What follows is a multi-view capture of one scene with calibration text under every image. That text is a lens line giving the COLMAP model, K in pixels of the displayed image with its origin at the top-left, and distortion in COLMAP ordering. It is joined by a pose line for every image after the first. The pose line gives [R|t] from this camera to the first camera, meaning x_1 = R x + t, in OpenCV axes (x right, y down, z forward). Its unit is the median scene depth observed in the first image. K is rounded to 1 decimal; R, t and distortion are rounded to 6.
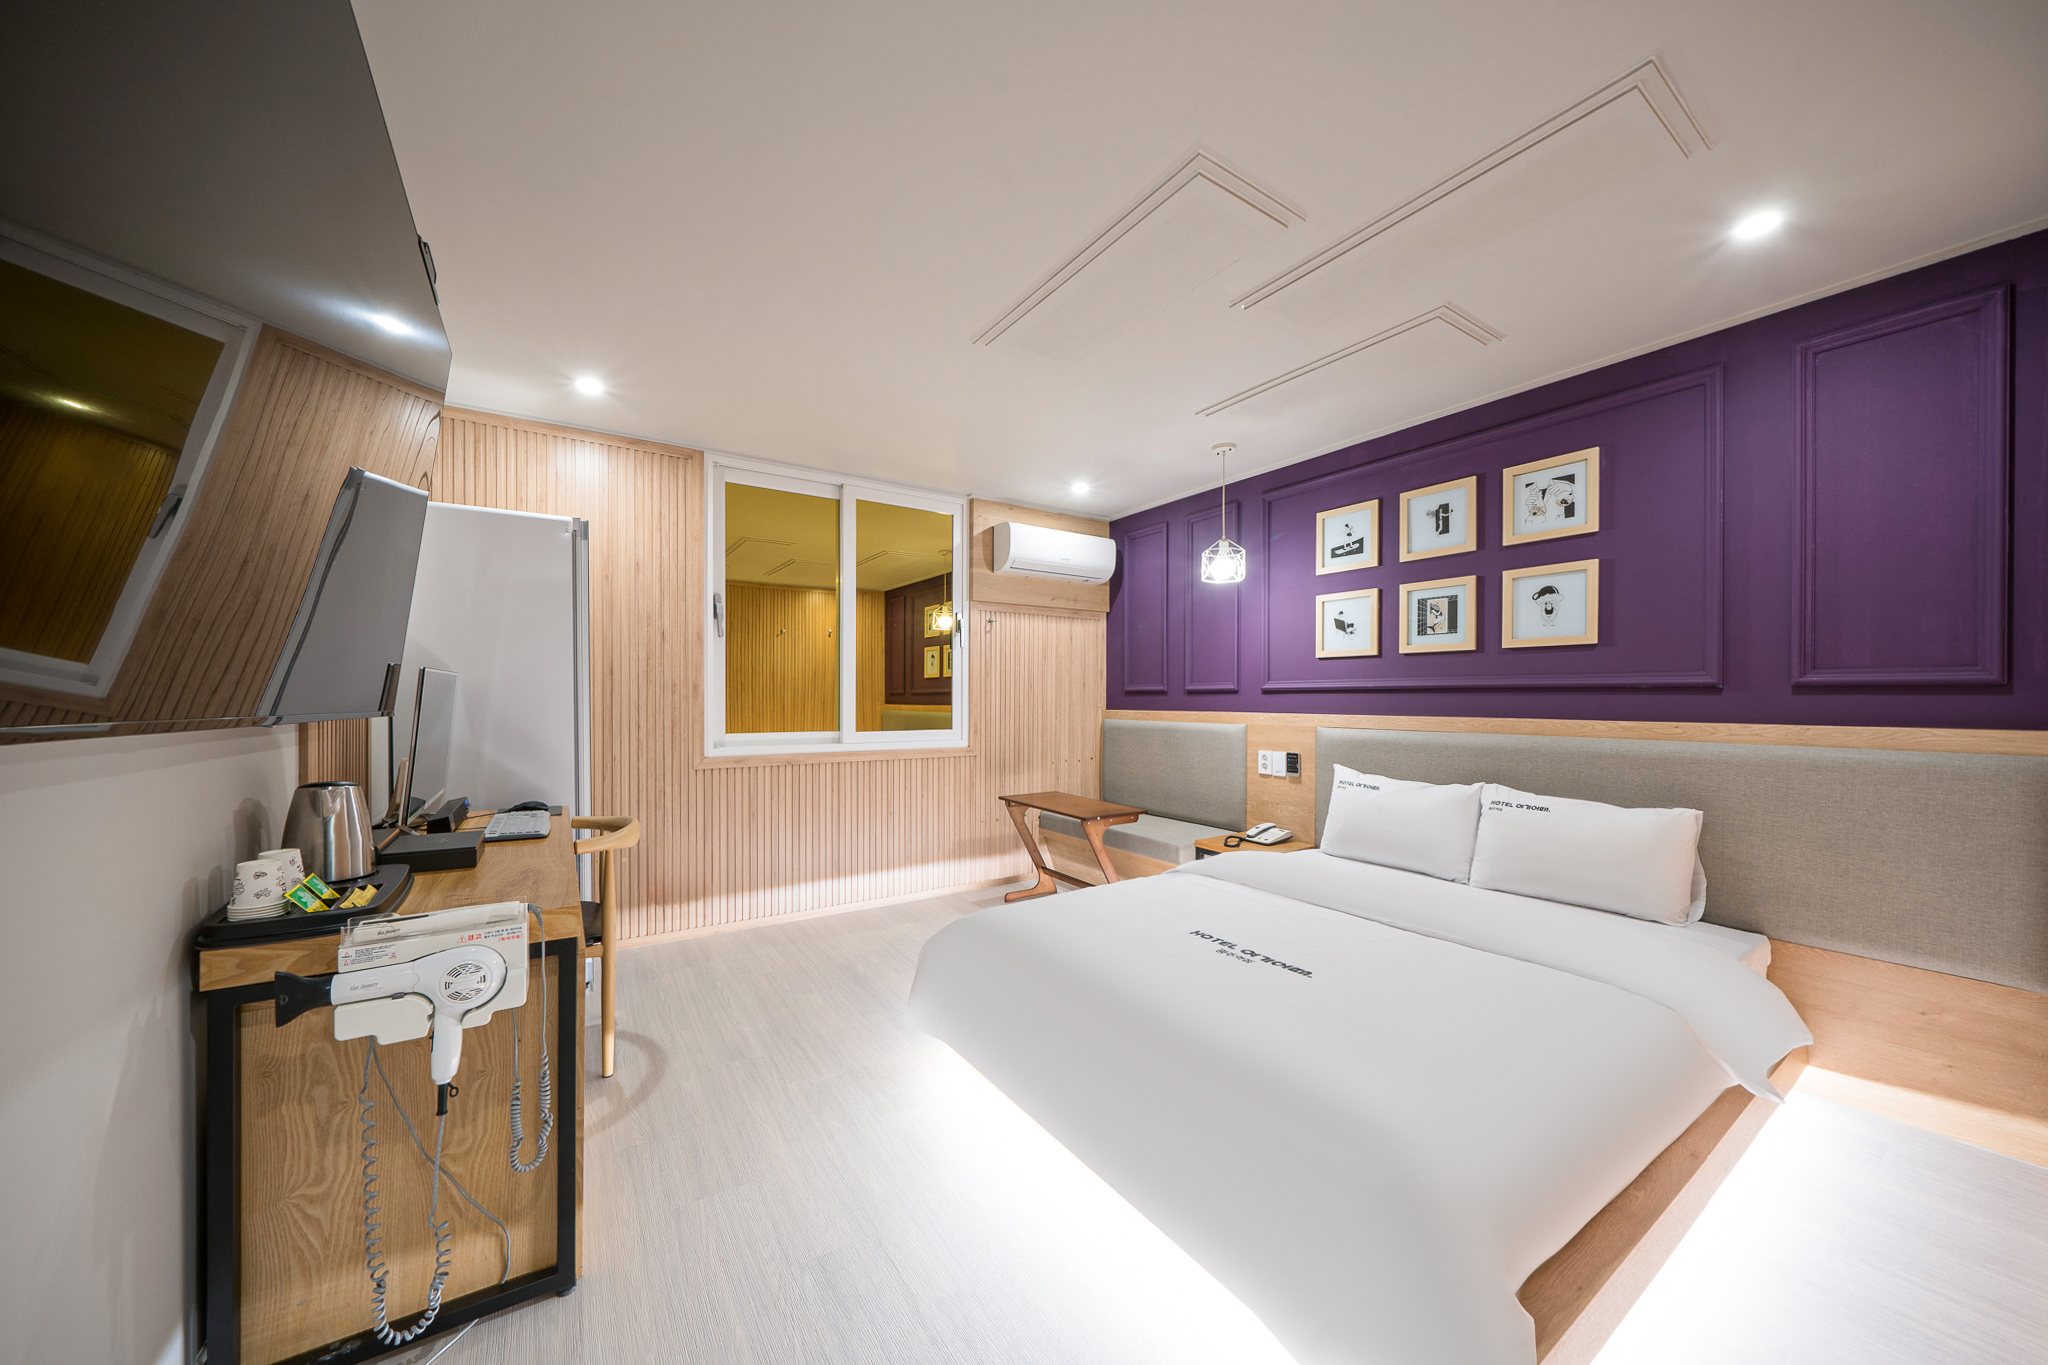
lens RADIAL K [[694.2, 0, 1015.5], [0, 694.2, 702.1], [0, 0, 1]] dist [-0.000005, -0.000045]
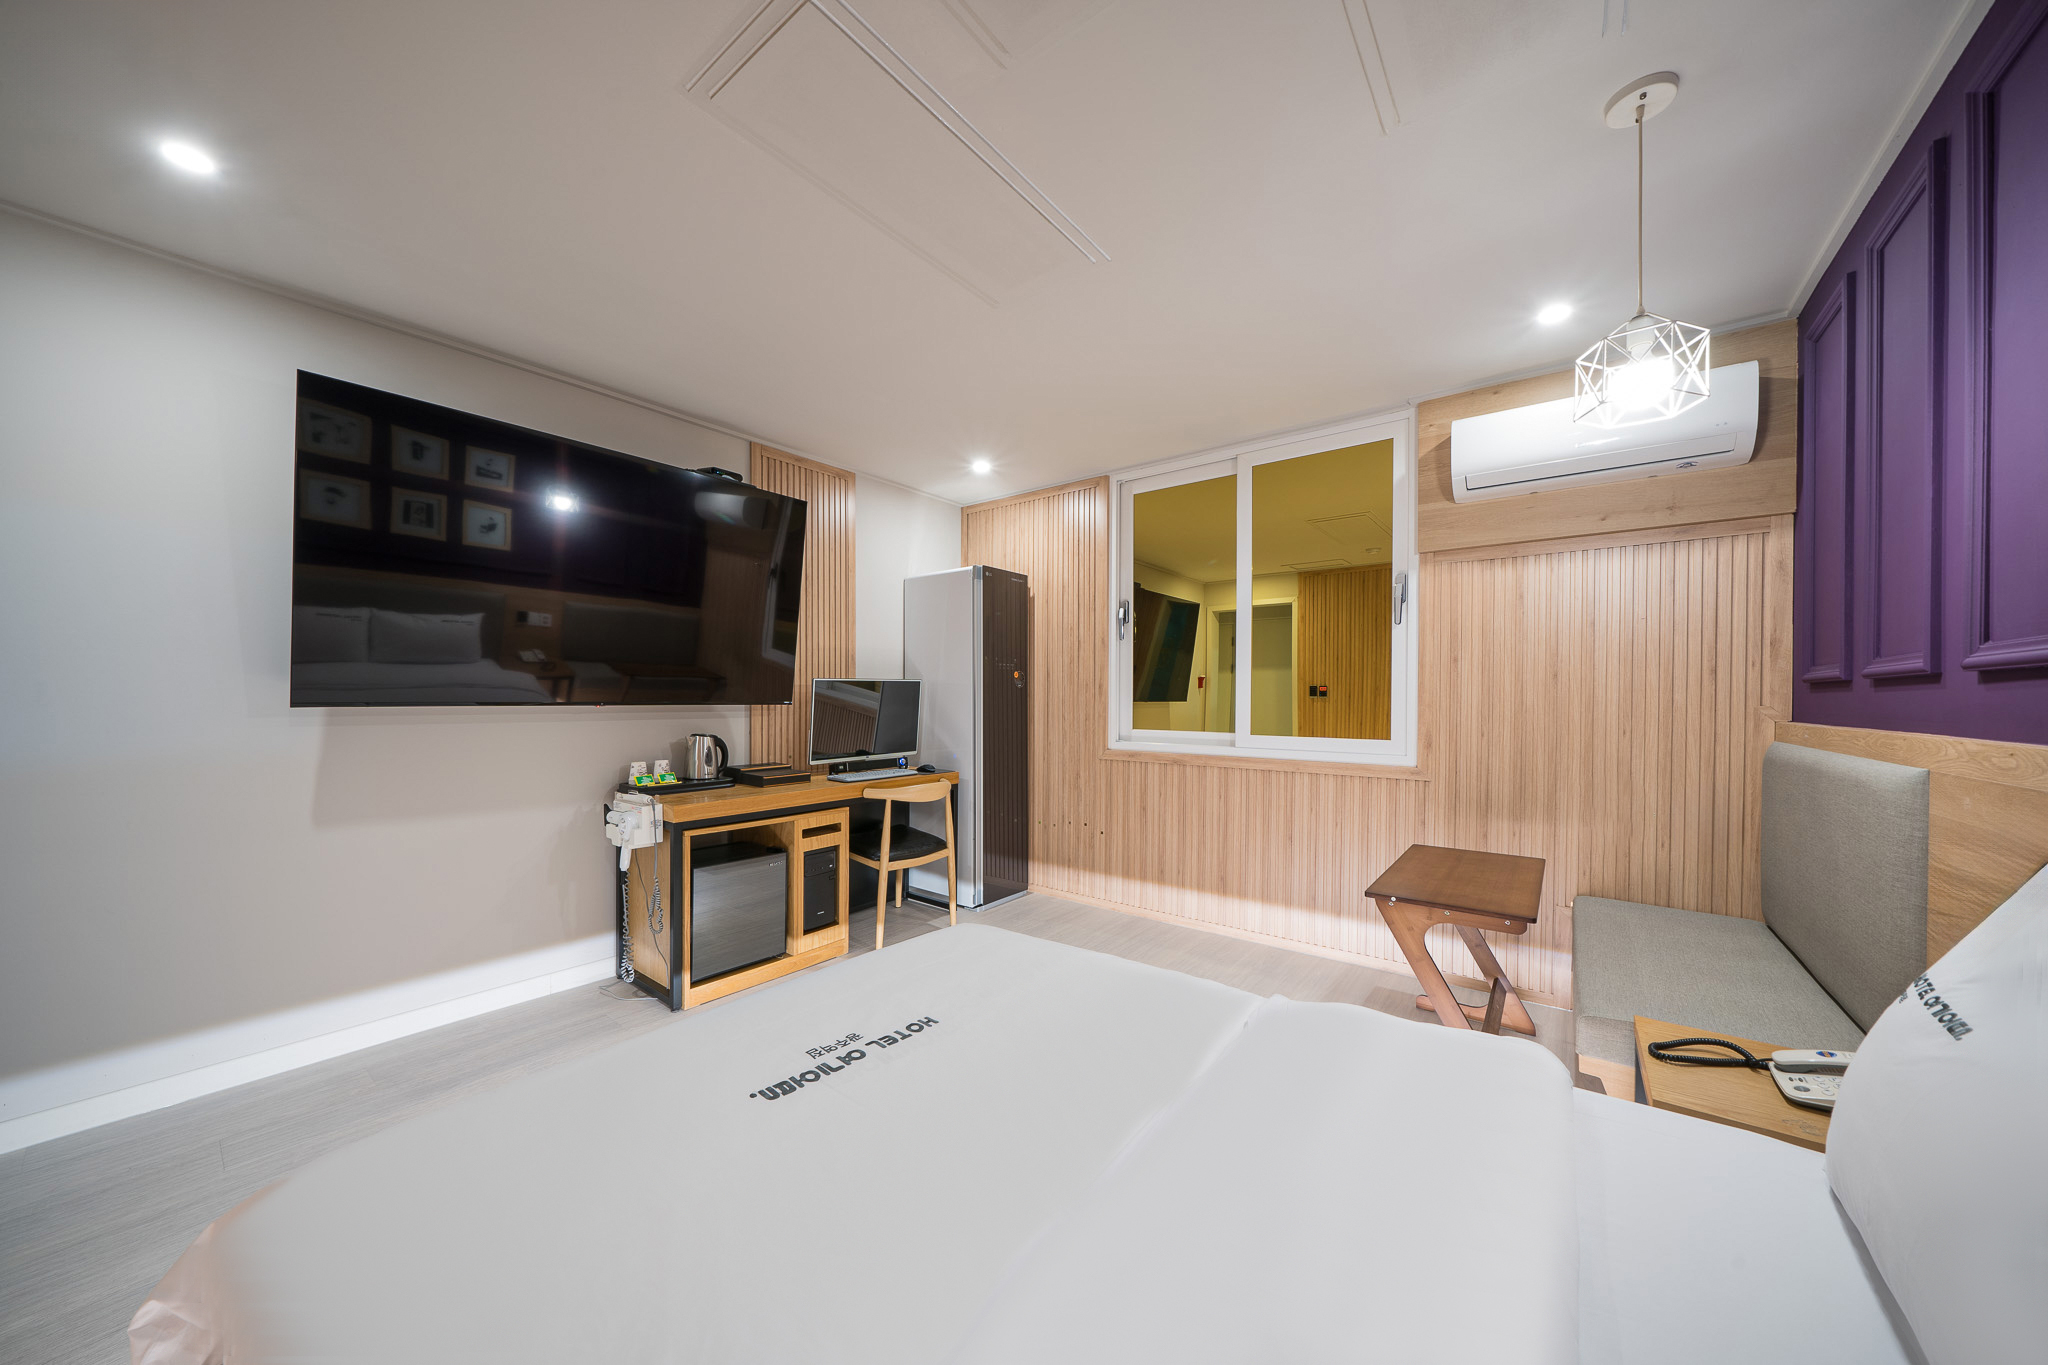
lens RADIAL K [[694.2, 0, 1015.5], [0, 694.2, 702.1], [0, 0, 1]] dist [-0.000005, -0.000045]
pose [[0.324965, 0.006655, -0.945703, 0.558792], [-0.008764, 0.999953, 0.004026, 0.001161], [0.945685, 0.006980, 0.325008, 0.494474]]
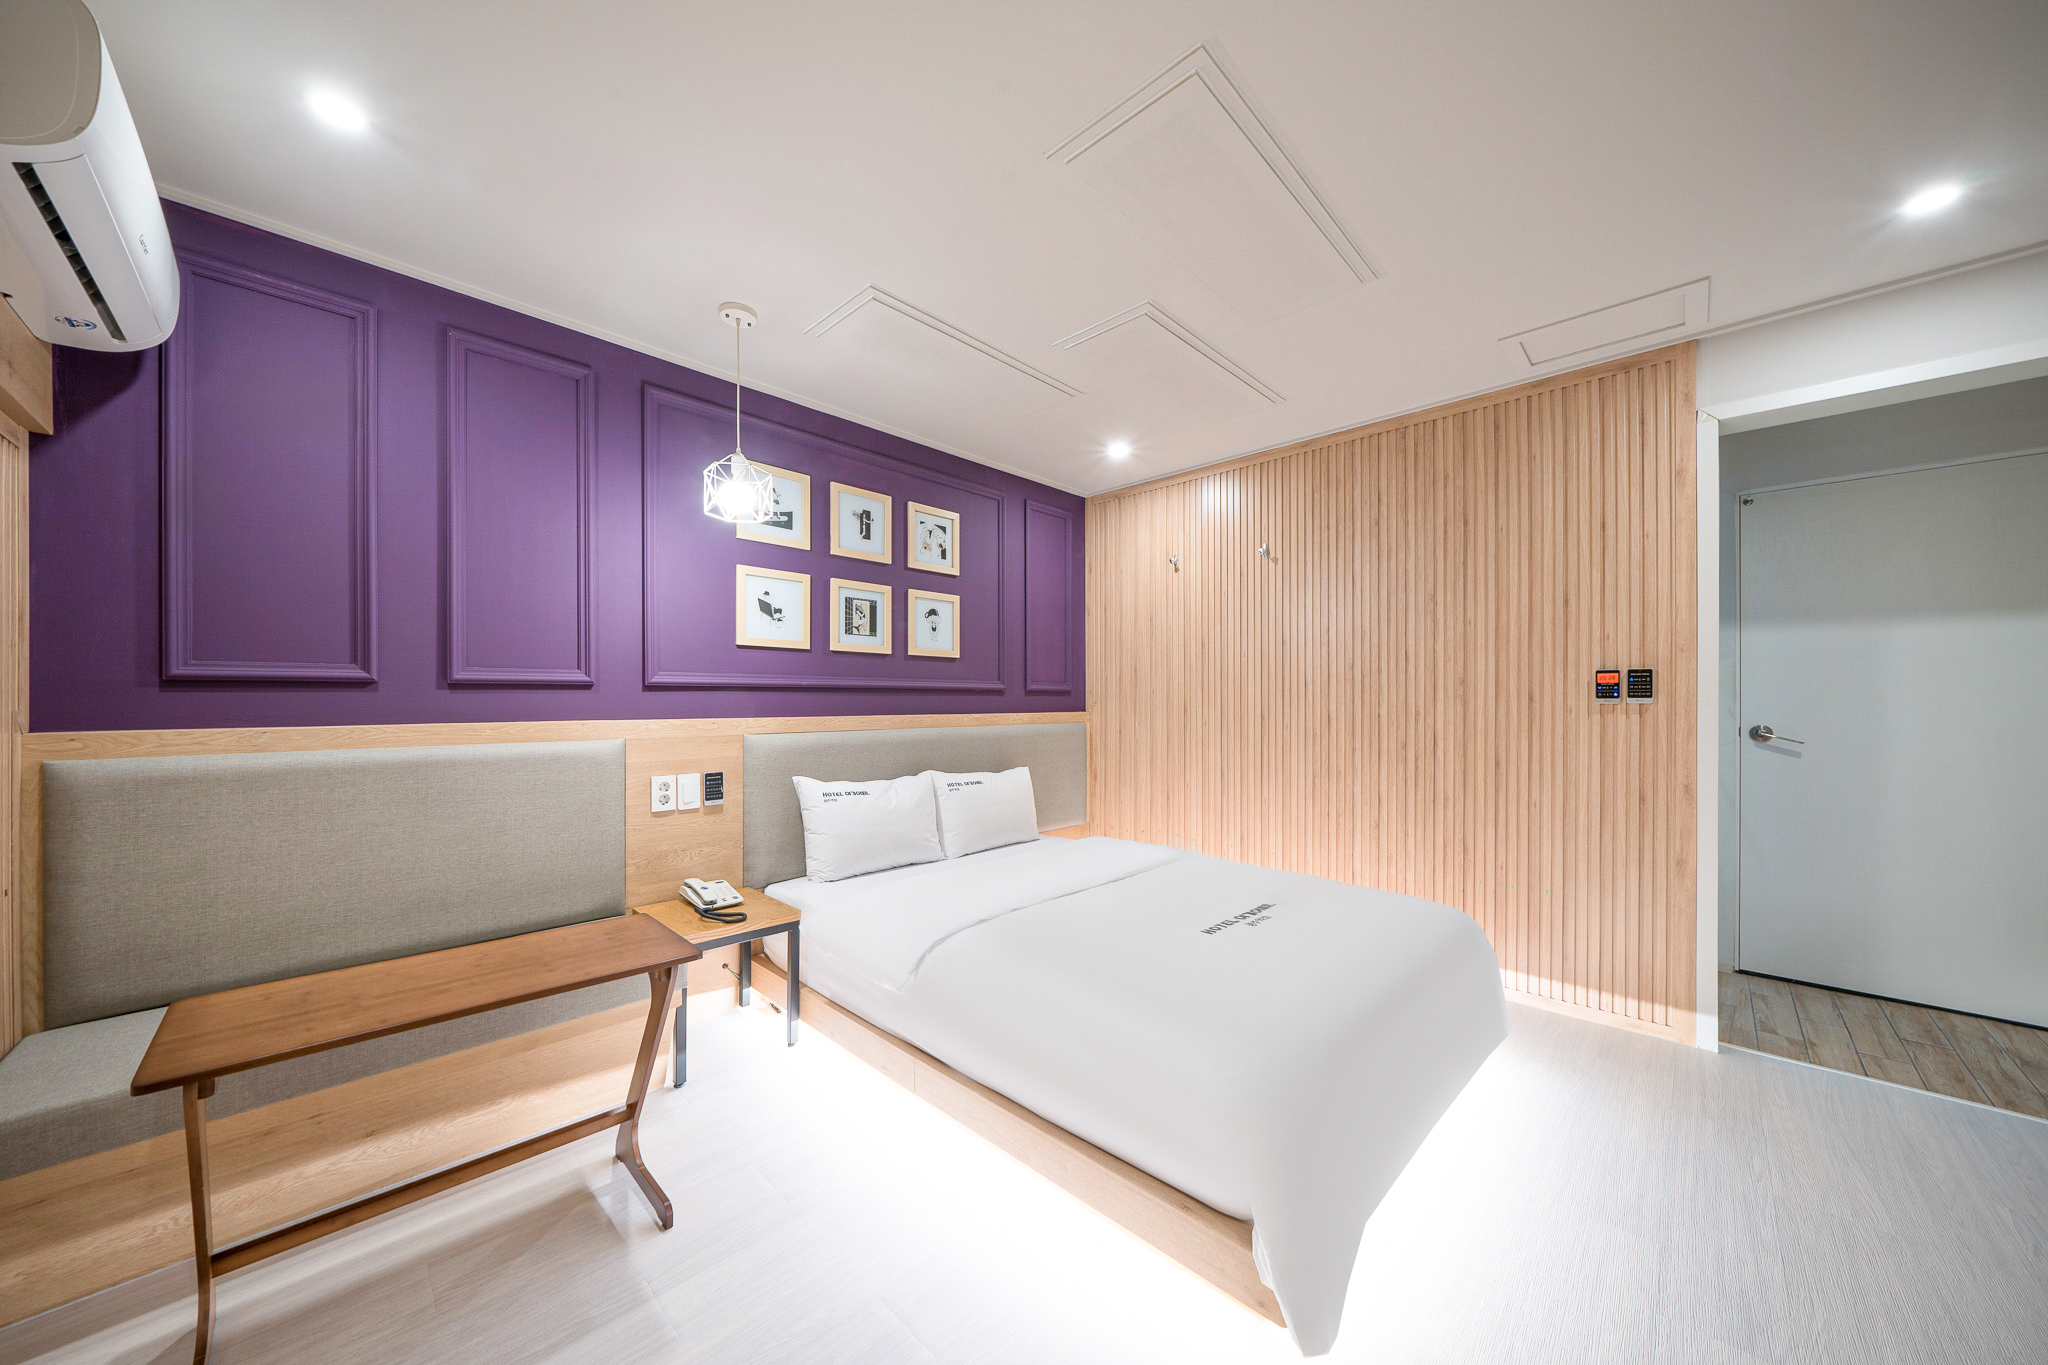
lens RADIAL K [[694.2, 0, 1015.5], [0, 694.2, 702.1], [0, 0, 1]] dist [-0.000005, -0.000045]
pose [[-0.197878, 0.000864, 0.980226, -0.379550], [0.008294, 0.999965, 0.000793, 0.001601], [-0.980192, 0.008287, -0.197879, 0.848352]]
